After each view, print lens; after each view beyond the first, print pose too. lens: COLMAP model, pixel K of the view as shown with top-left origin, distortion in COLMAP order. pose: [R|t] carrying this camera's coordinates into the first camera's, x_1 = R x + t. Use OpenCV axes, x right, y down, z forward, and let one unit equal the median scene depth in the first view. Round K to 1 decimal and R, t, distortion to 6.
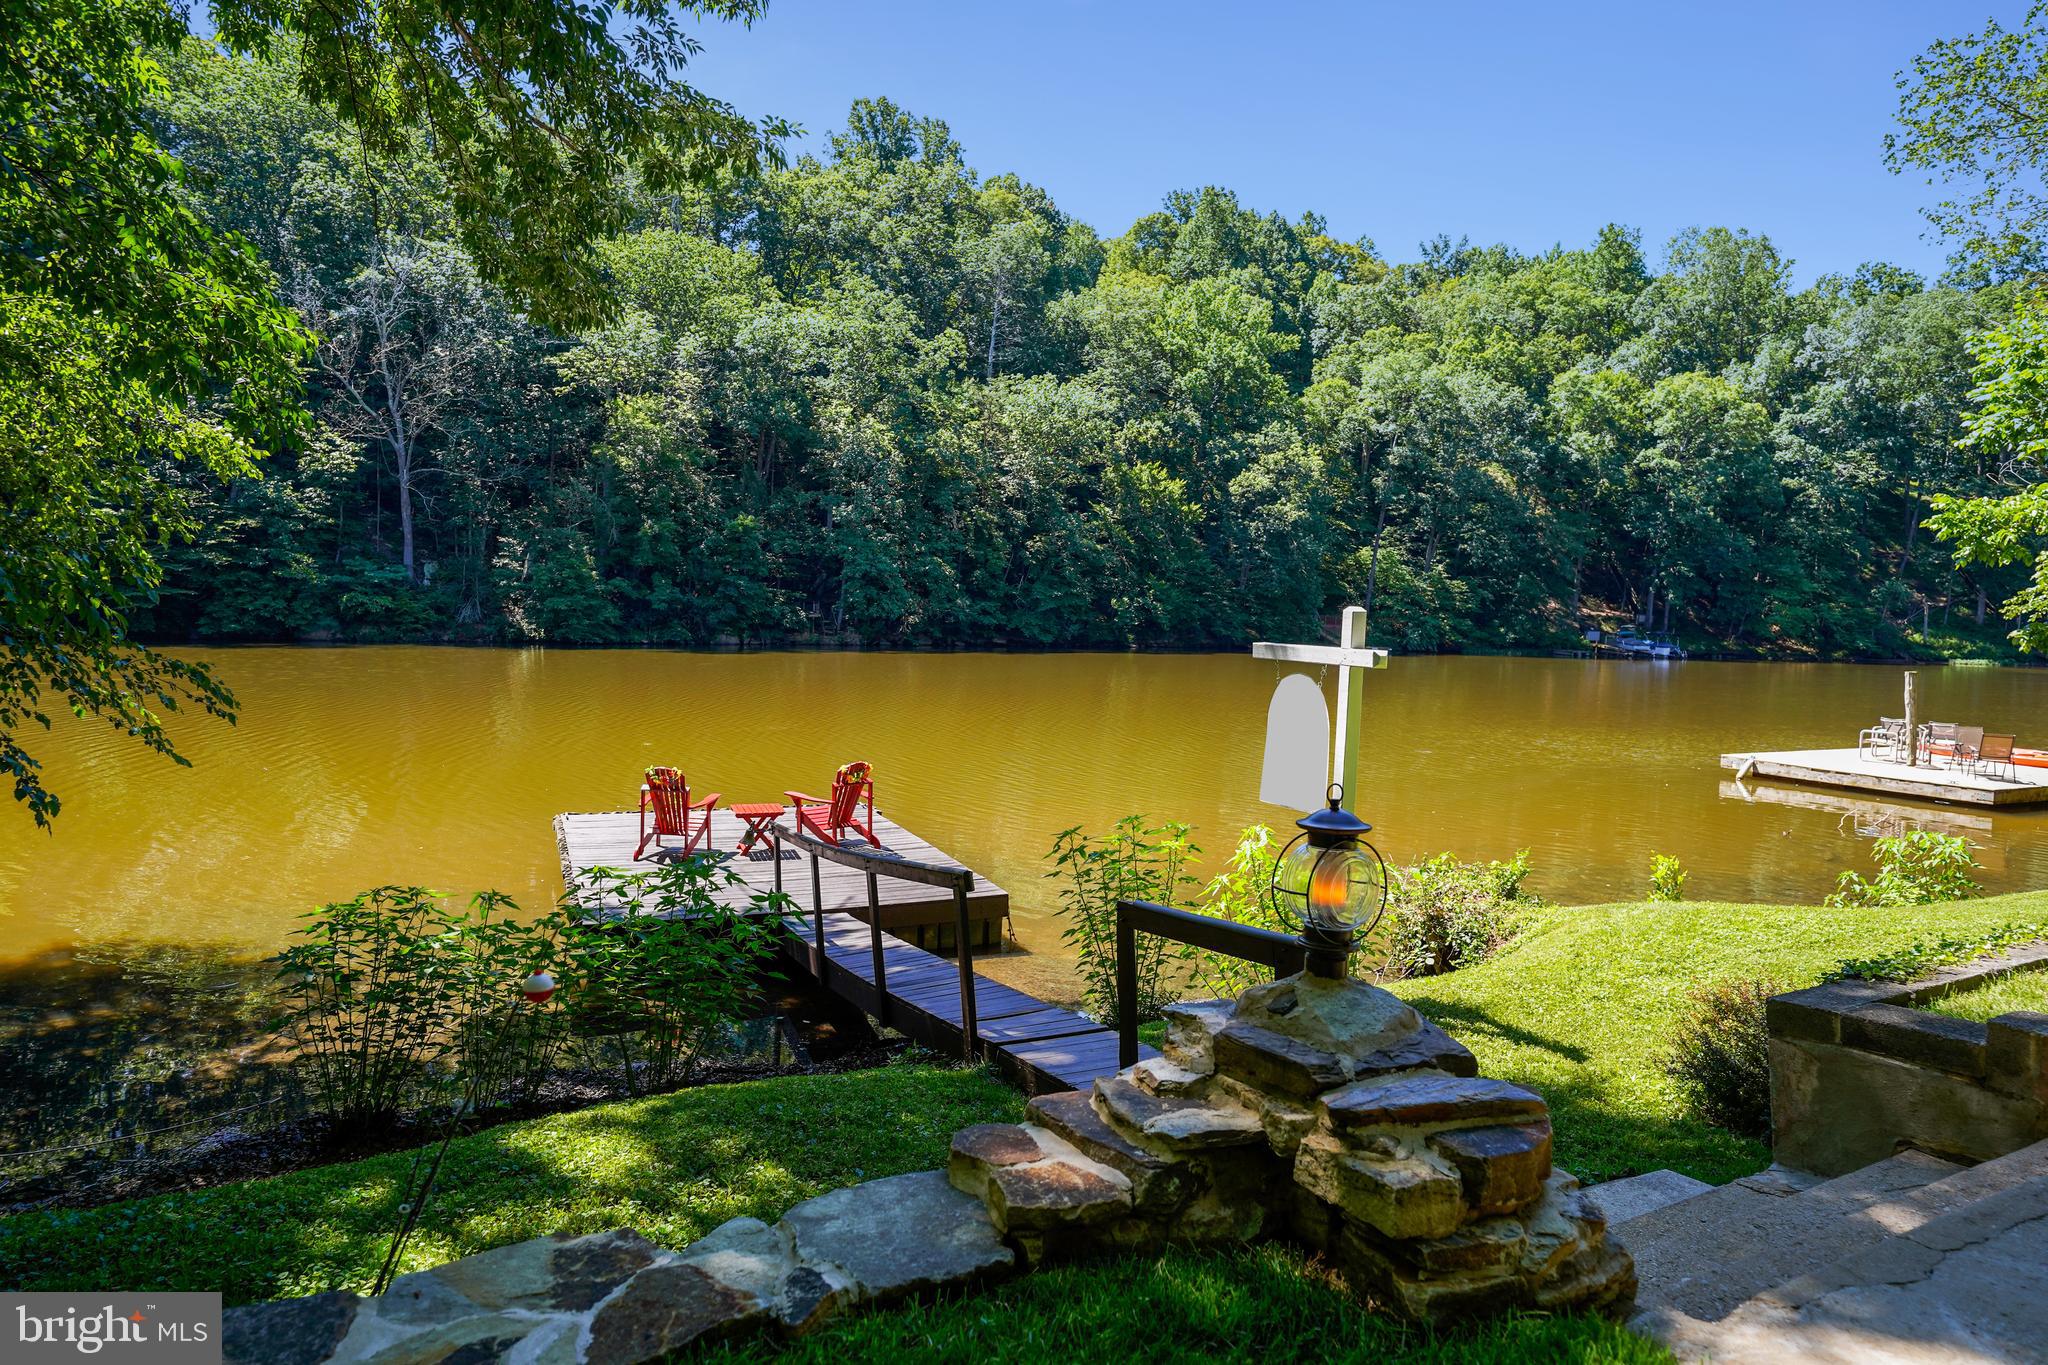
lens RADIAL K [[1211.6, 0, 1024.0], [0, 1211.6, 682.5], [0, 0, 1]] dist [0.001134, -0.000143]
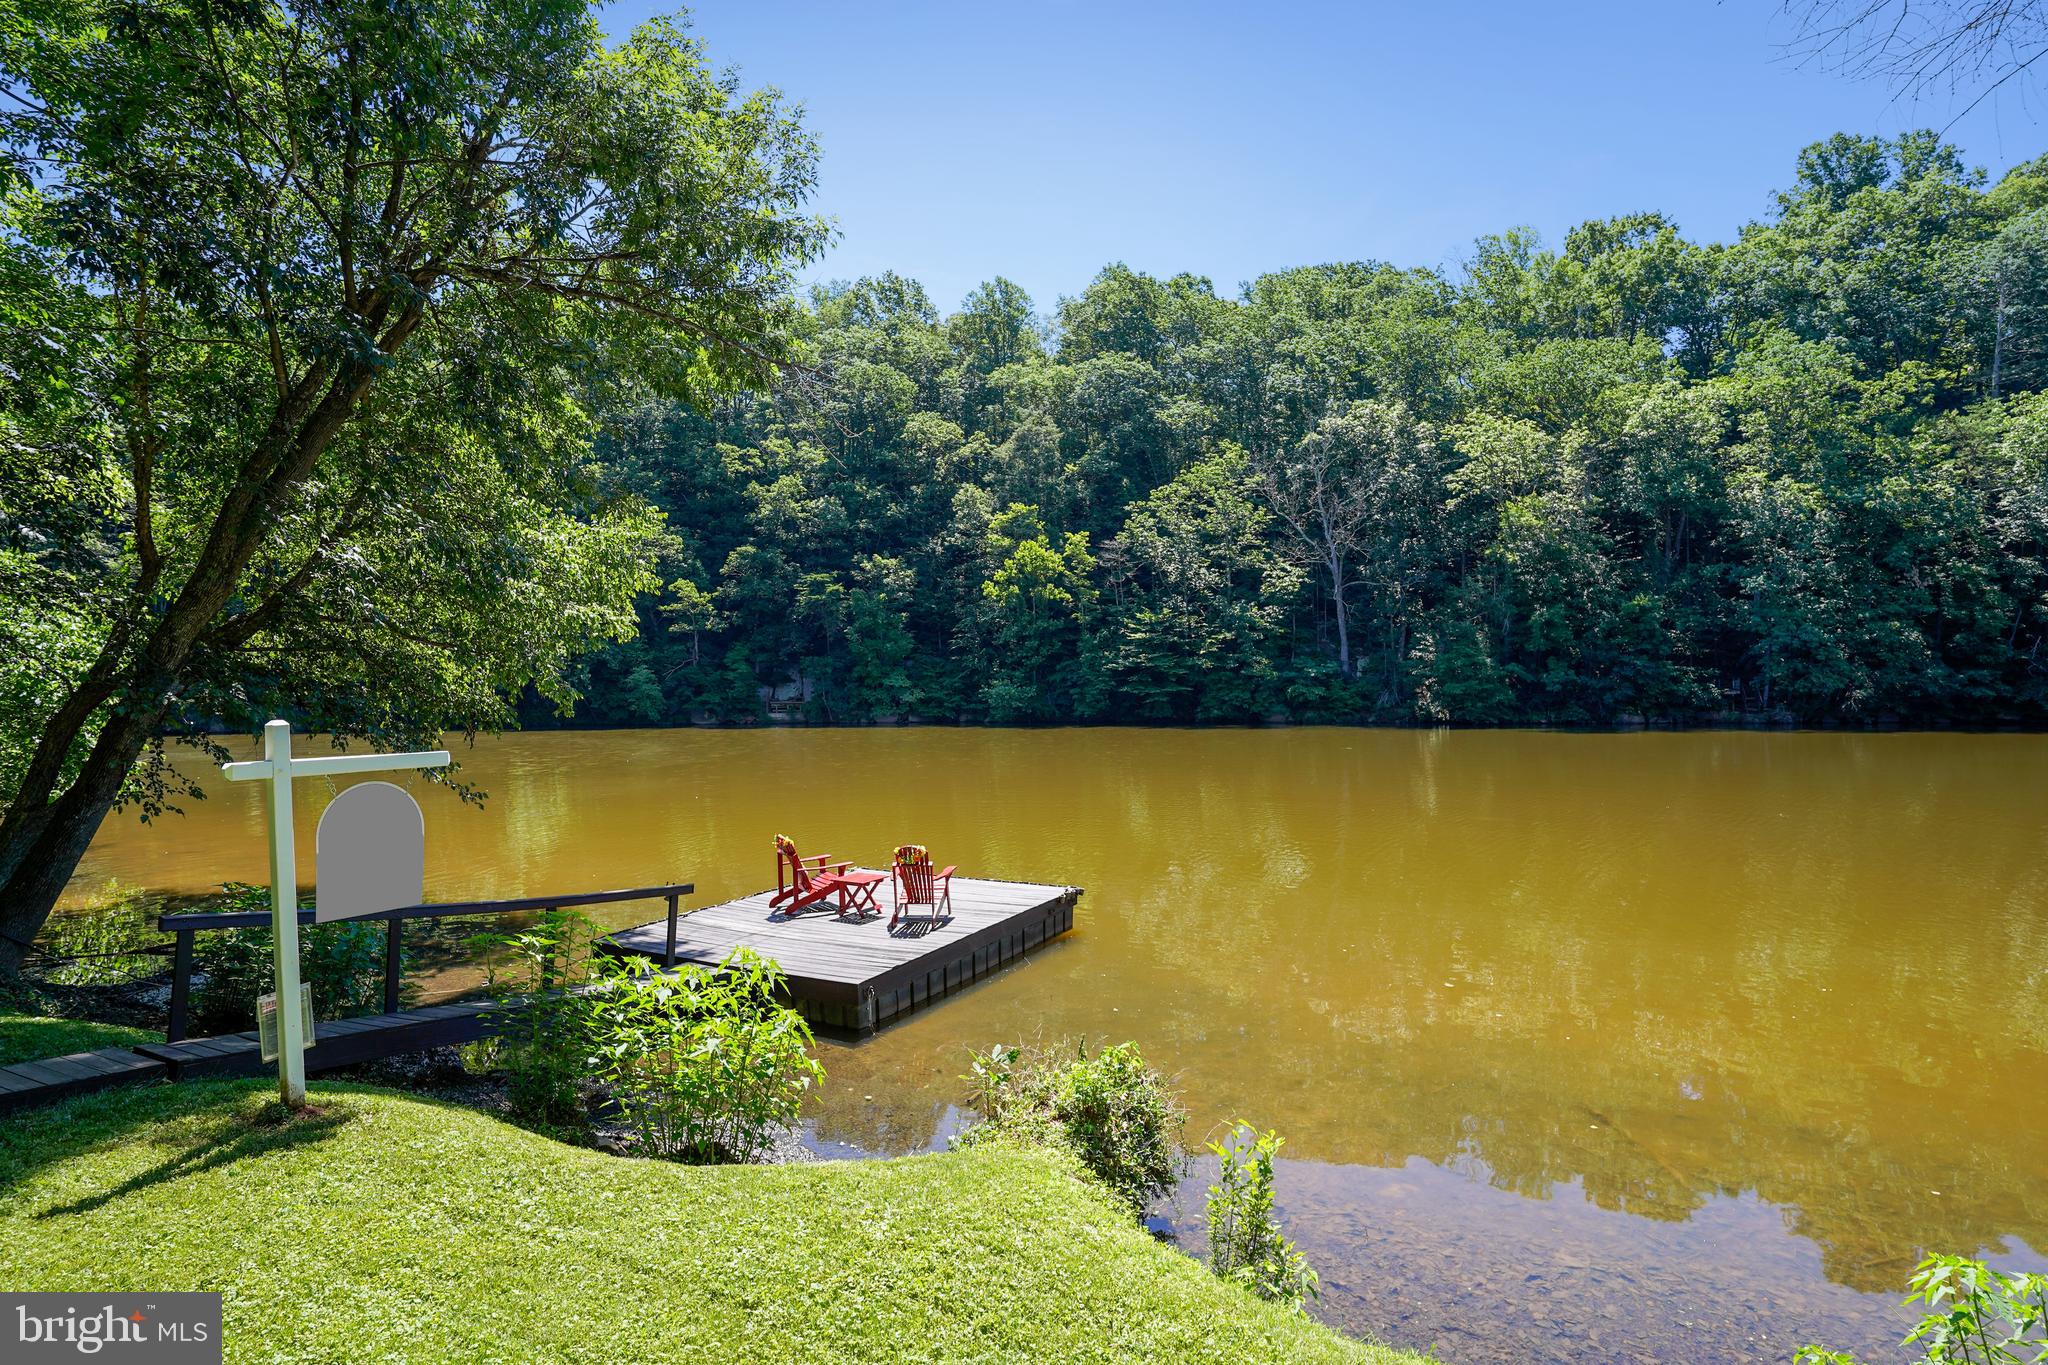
lens RADIAL K [[1055.4, 0, 1015.4], [0, 1055.4, 701.5], [0, 0, 1]] dist [-0.088373, 0.038845]
pose [[0.640746, -0.019834, -0.767496, 0.086749], [-0.018812, 0.998961, -0.041521, -0.004542], [0.767522, 0.041043, 0.639707, 0.056176]]
